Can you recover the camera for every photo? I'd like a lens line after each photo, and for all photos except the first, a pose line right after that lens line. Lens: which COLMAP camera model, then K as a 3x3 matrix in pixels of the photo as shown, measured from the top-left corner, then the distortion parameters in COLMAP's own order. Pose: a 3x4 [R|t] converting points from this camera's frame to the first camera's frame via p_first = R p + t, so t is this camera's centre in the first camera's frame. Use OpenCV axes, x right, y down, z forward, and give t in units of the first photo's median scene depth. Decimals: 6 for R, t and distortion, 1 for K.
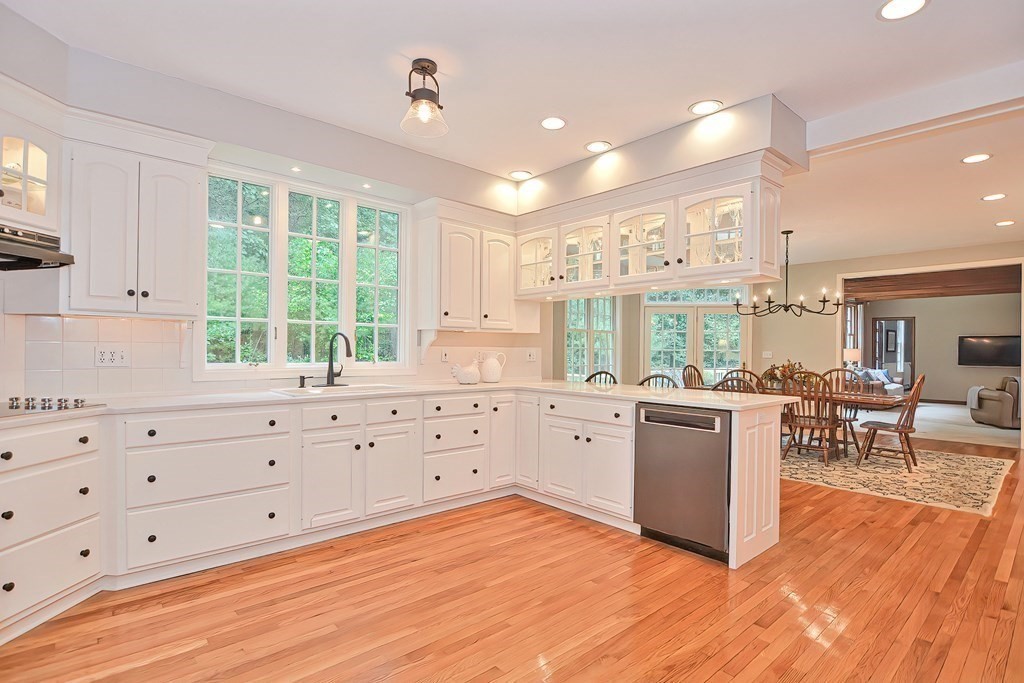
lens RADIAL K [[502.1, 0, 510.5], [0, 502.1, 345.5], [0, 0, 1]] dist [-0.026182, -0.000780]
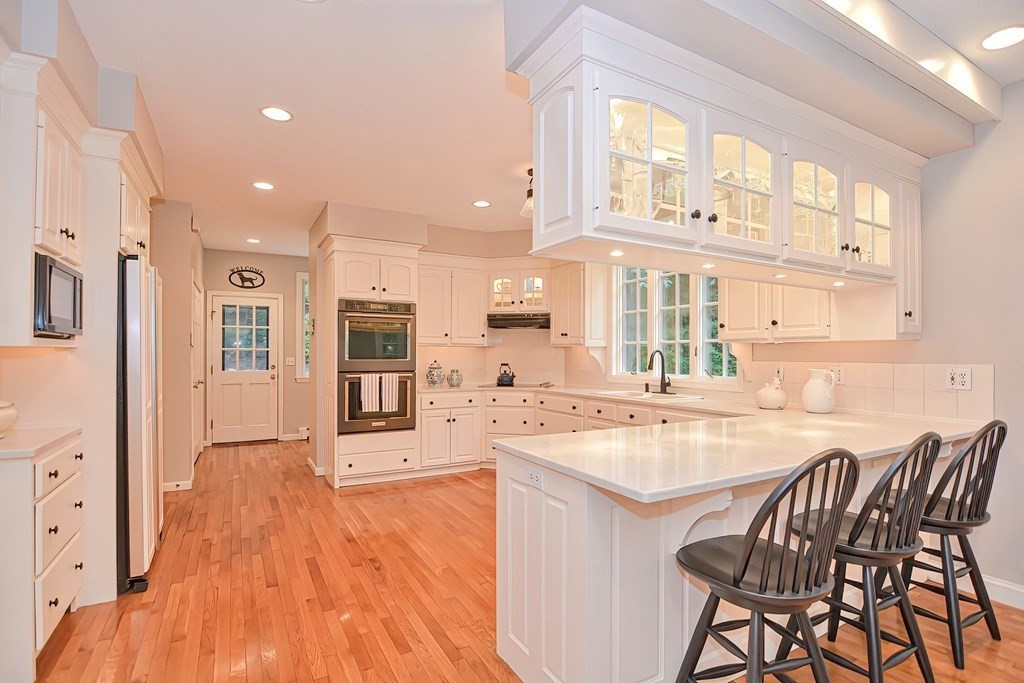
lens RADIAL K [[502.1, 0, 496.5], [0, 502.1, 360.4], [0, 0, 1]] dist [-0.026182, -0.000780]
pose [[-0.213350, -0.008454, -0.976939, 0.921776], [-0.013014, 0.999898, -0.005811, 0.012639], [0.976889, 0.011474, -0.213438, 0.859266]]
